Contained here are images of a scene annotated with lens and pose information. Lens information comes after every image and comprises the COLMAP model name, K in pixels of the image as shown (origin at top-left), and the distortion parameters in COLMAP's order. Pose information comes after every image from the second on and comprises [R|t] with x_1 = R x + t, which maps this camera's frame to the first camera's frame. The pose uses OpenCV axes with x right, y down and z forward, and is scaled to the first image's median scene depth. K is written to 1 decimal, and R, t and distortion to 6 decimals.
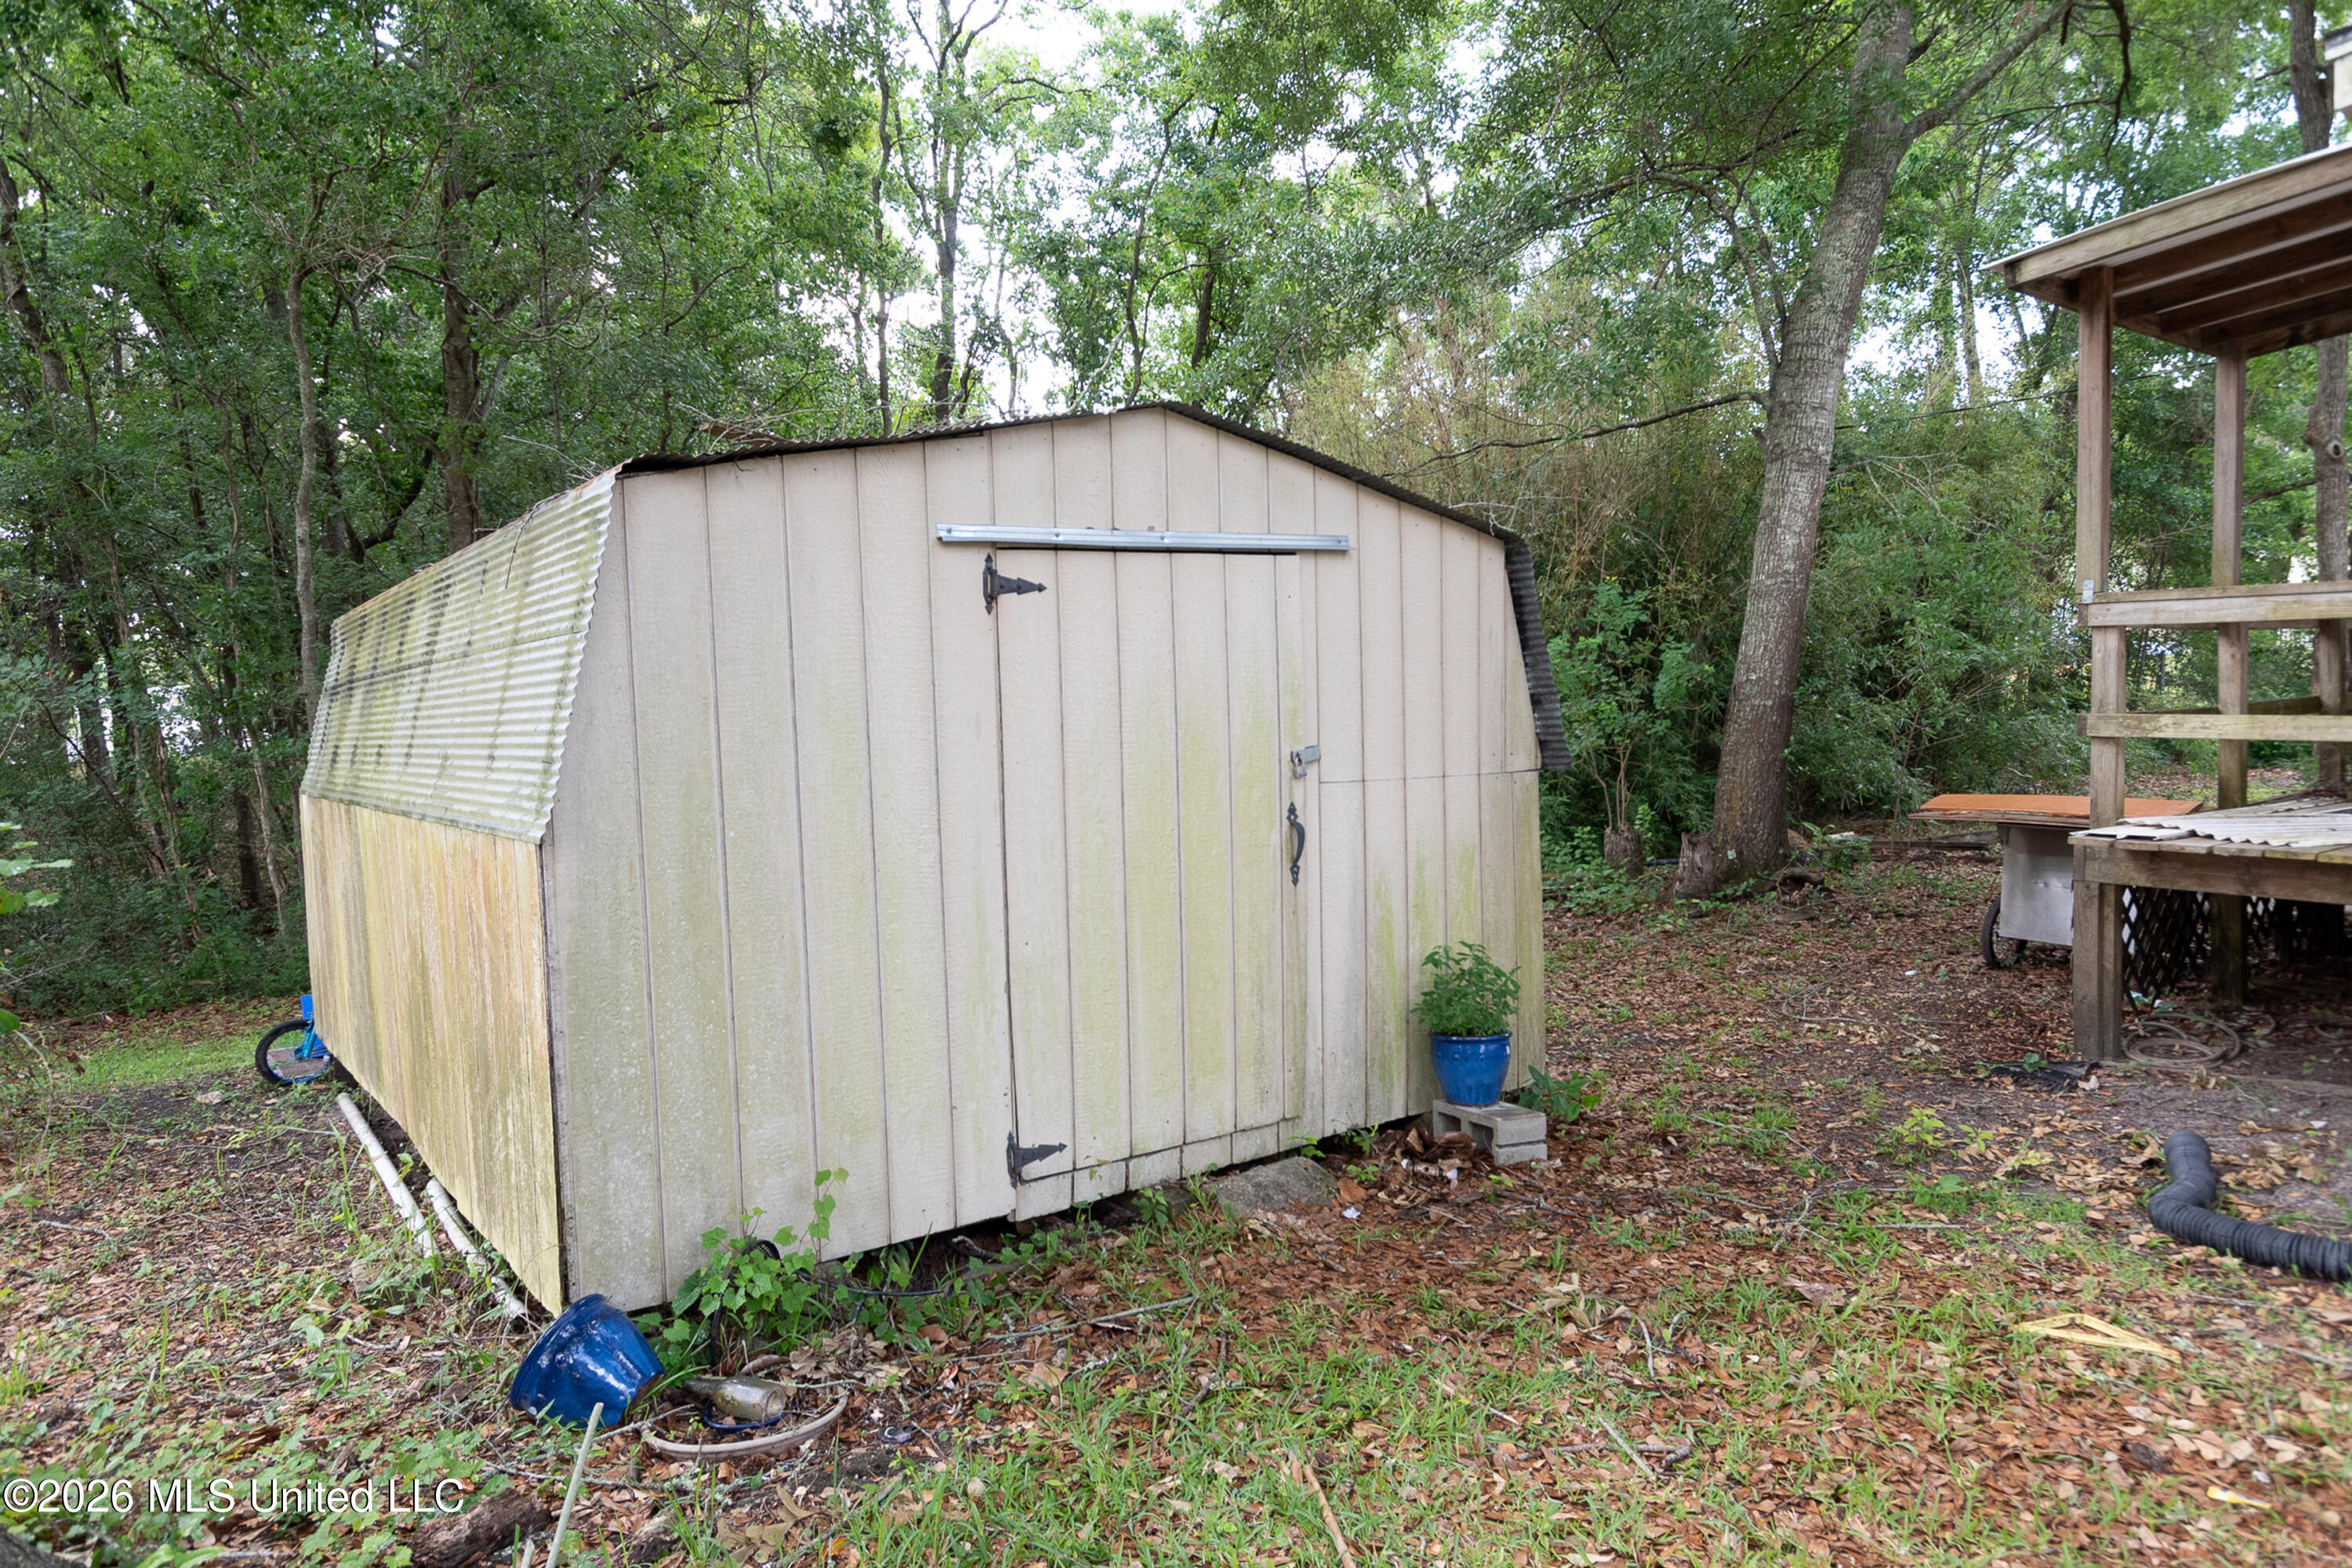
lens RADIAL K [[1288.5, 0, 1176.2], [0, 1288.5, 781.5], [0, 0, 1]] dist [-0.000053, -0.000047]
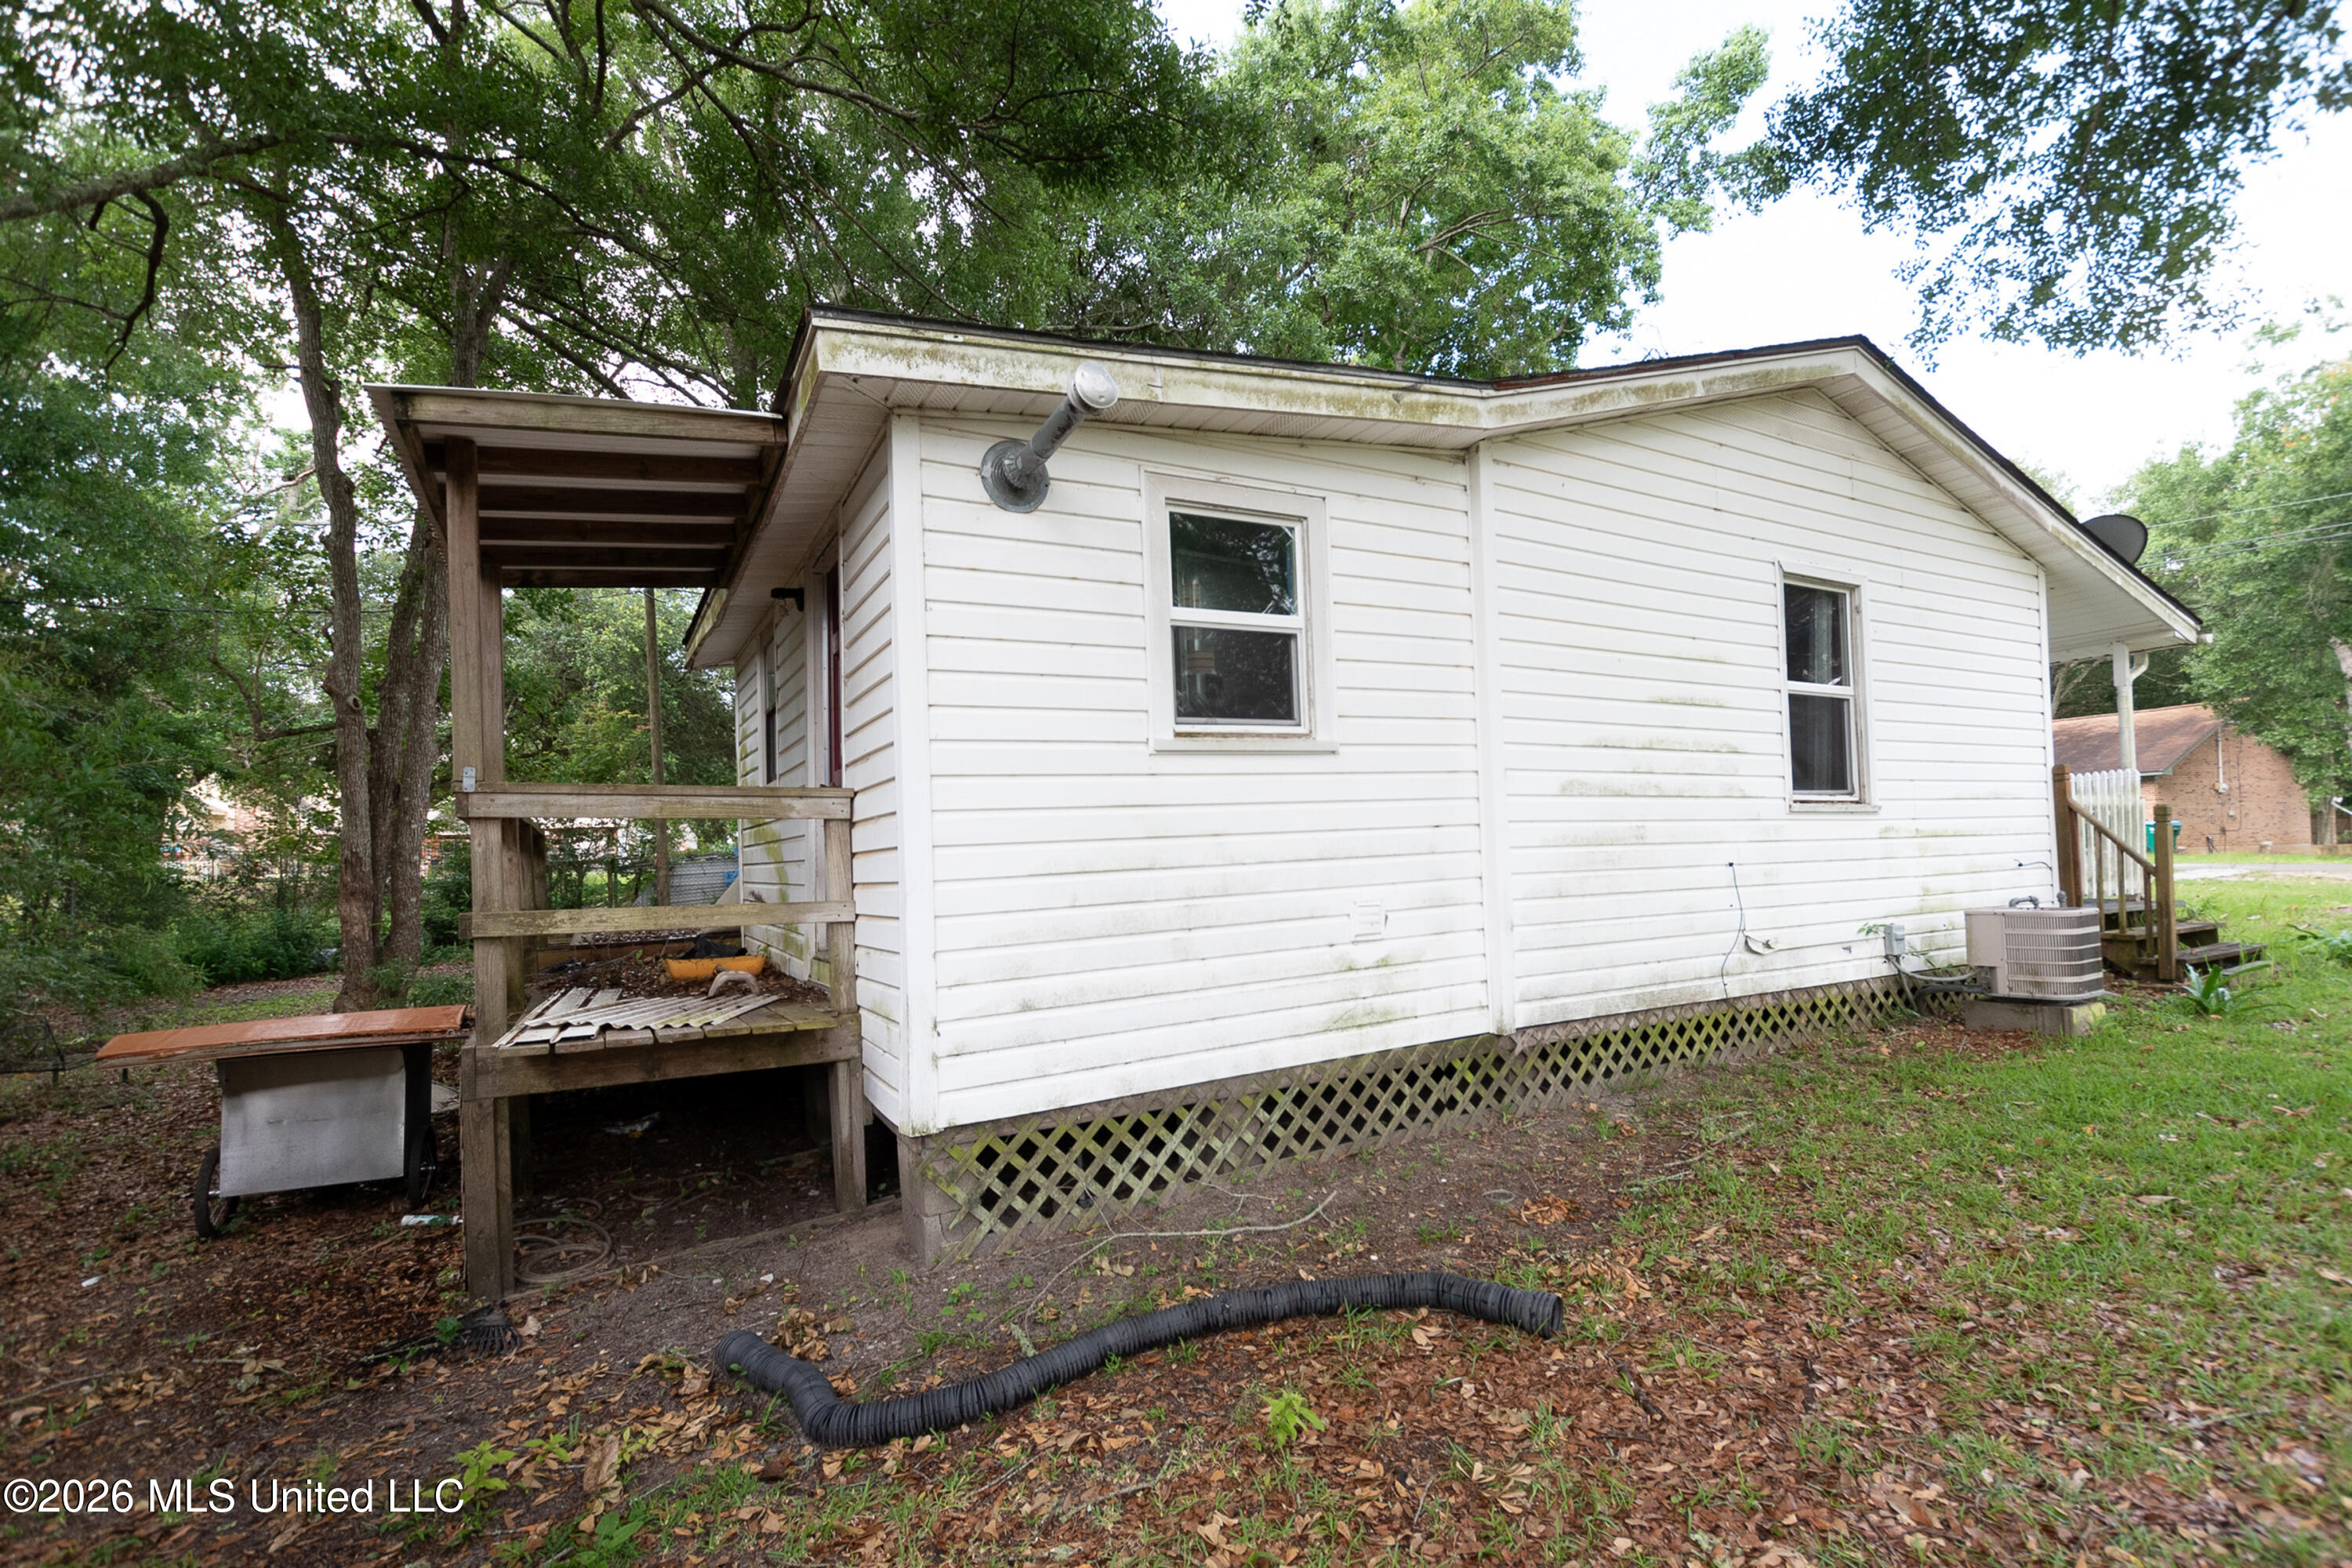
lens RADIAL K [[1085.3, 0, 1180.1], [0, 1085.3, 839.6], [0, 0, 1]] dist [-0.004184, -0.000568]
pose [[0.088052, 0.050309, 0.994845, -0.009797], [0.095756, 0.993671, -0.058725, -0.011678], [-0.991503, 0.100433, 0.082677, 0.449068]]
